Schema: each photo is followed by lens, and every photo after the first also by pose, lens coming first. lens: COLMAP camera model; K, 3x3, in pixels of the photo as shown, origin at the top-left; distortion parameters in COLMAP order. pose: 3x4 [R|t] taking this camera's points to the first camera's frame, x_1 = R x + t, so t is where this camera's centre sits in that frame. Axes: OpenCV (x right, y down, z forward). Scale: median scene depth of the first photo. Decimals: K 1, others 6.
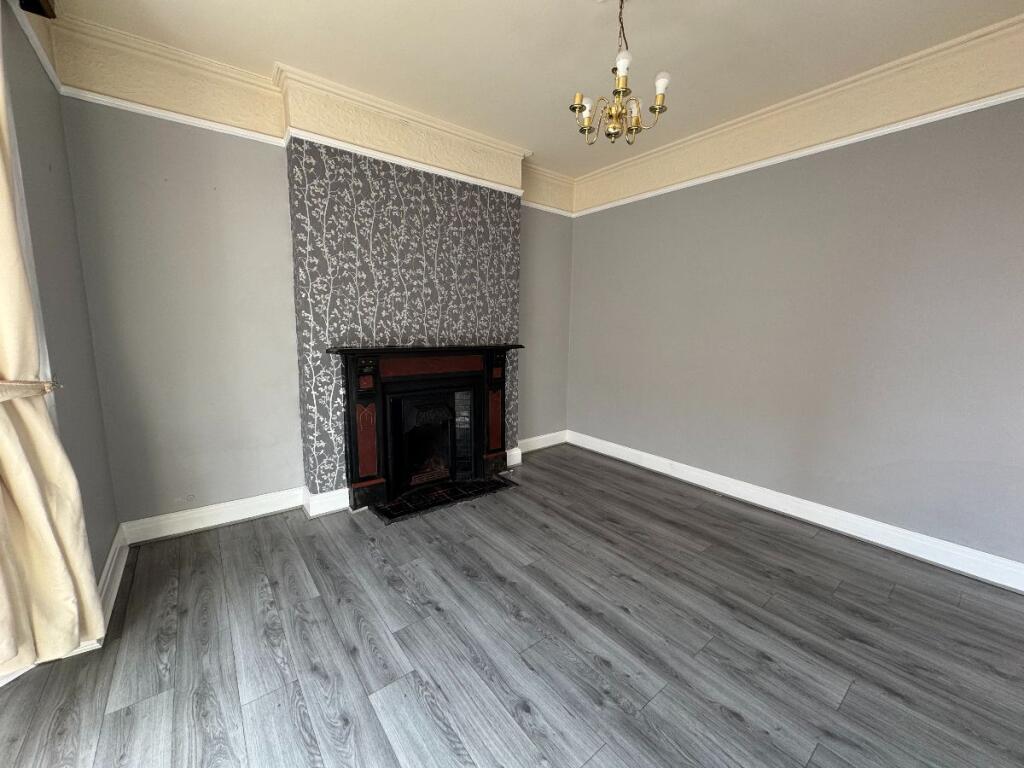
lens RADIAL K [[407.6, 0, 514.4], [0, 407.6, 383.0], [0, 0, 1]] dist [0.001019, 0.000833]
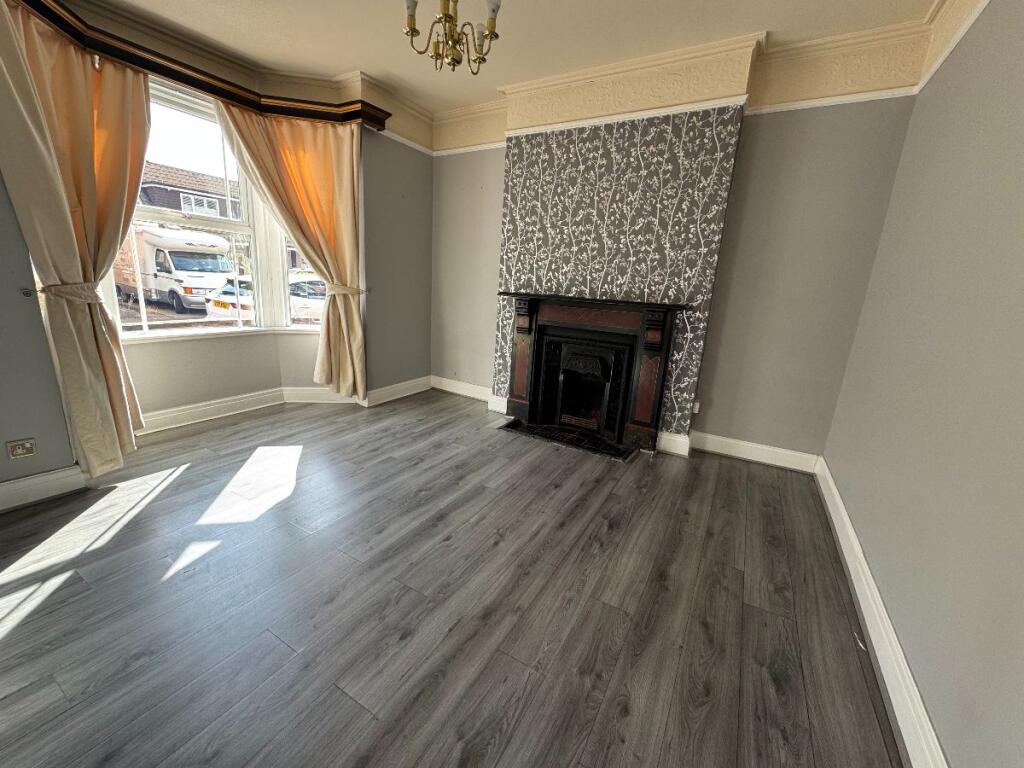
lens RADIAL K [[407.6, 0, 512.2], [0, 407.6, 383.0], [0, 0, 1]] dist [0.001019, 0.000833]
pose [[0.368890, 0.230204, -0.900514, 0.812929], [-0.185784, 0.967555, 0.171237, -0.025882], [0.910716, 0.104133, 0.399690, 0.479590]]
